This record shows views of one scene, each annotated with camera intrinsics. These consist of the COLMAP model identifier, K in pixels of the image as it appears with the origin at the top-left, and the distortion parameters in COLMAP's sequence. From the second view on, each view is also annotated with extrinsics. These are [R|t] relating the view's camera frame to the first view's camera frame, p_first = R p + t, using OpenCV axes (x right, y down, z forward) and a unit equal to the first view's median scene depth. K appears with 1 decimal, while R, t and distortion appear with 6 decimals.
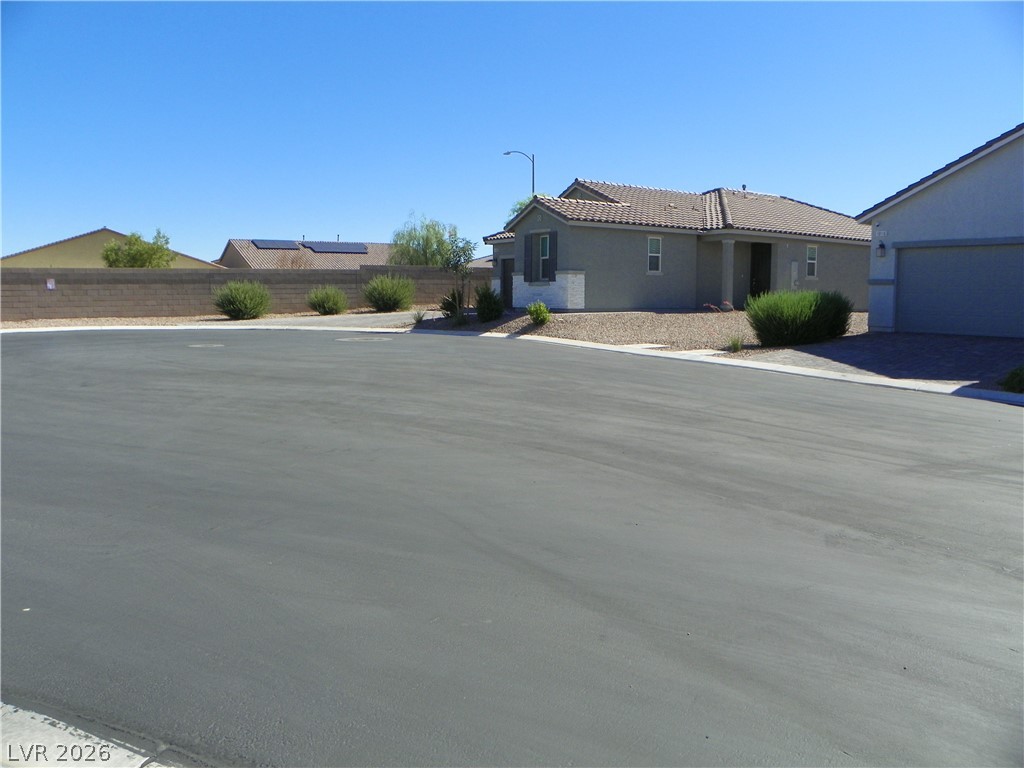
lens RADIAL K [[783.2, 0, 512.0], [0, 783.2, 384.0], [0, 0, 1]] dist [-0.150829, 0.089896]
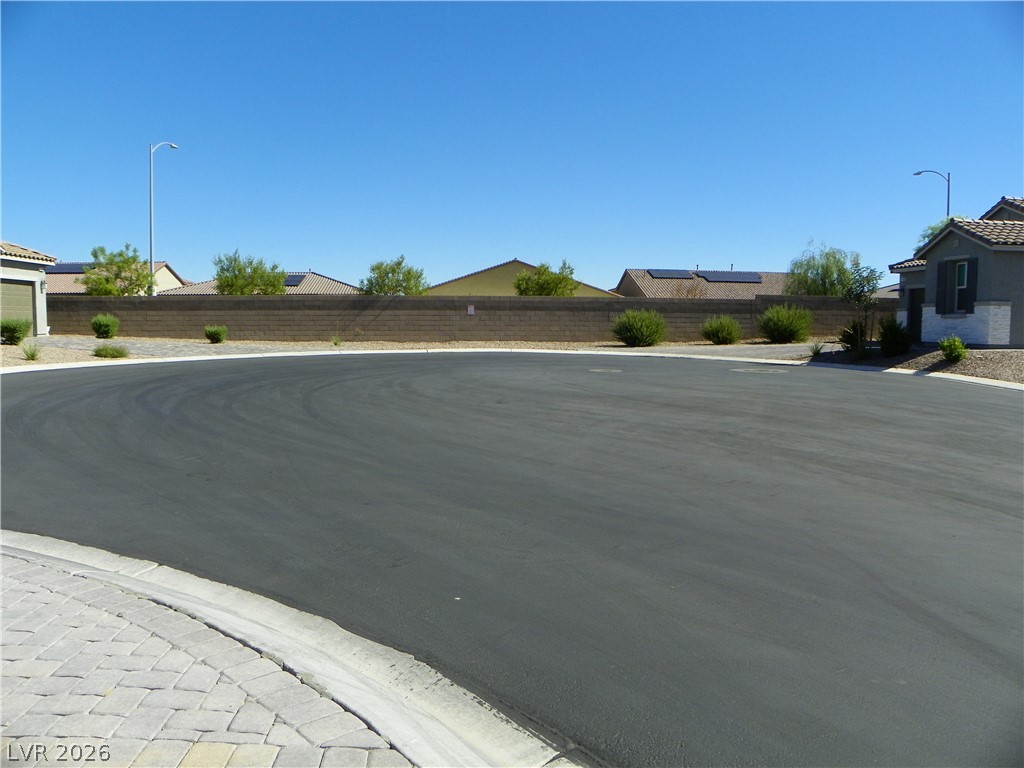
lens RADIAL K [[783.2, 0, 512.0], [0, 783.2, 384.0], [0, 0, 1]] dist [-0.150829, 0.089896]
pose [[0.881690, 0.041625, -0.469990, -0.005186], [-0.059015, 0.998008, -0.022322, -0.000210], [0.468124, 0.047418, 0.882390, -0.002992]]
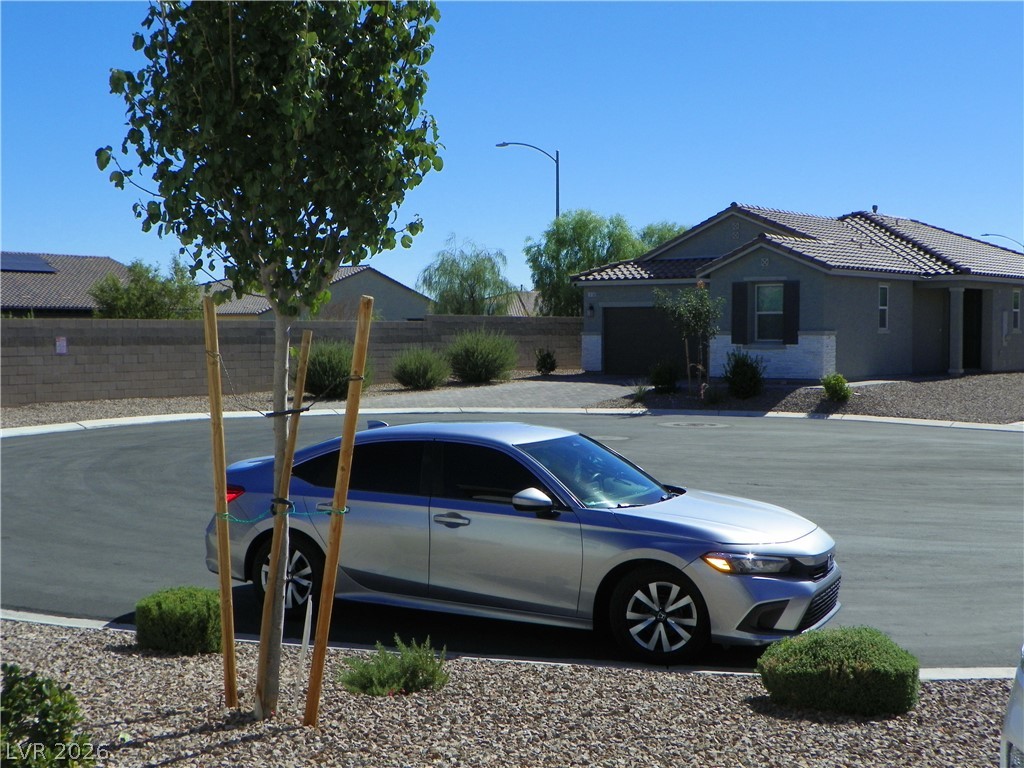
lens RADIAL K [[1367.6, 0, 512.0], [0, 1367.6, 384.0], [0, 0, 1]] dist [0.001548, 0.852121]
pose [[0.941114, -0.016437, 0.337690, -0.710593], [0.042088, 0.996744, -0.068779, -0.009395], [-0.335459, 0.078942, 0.938741, -0.201506]]
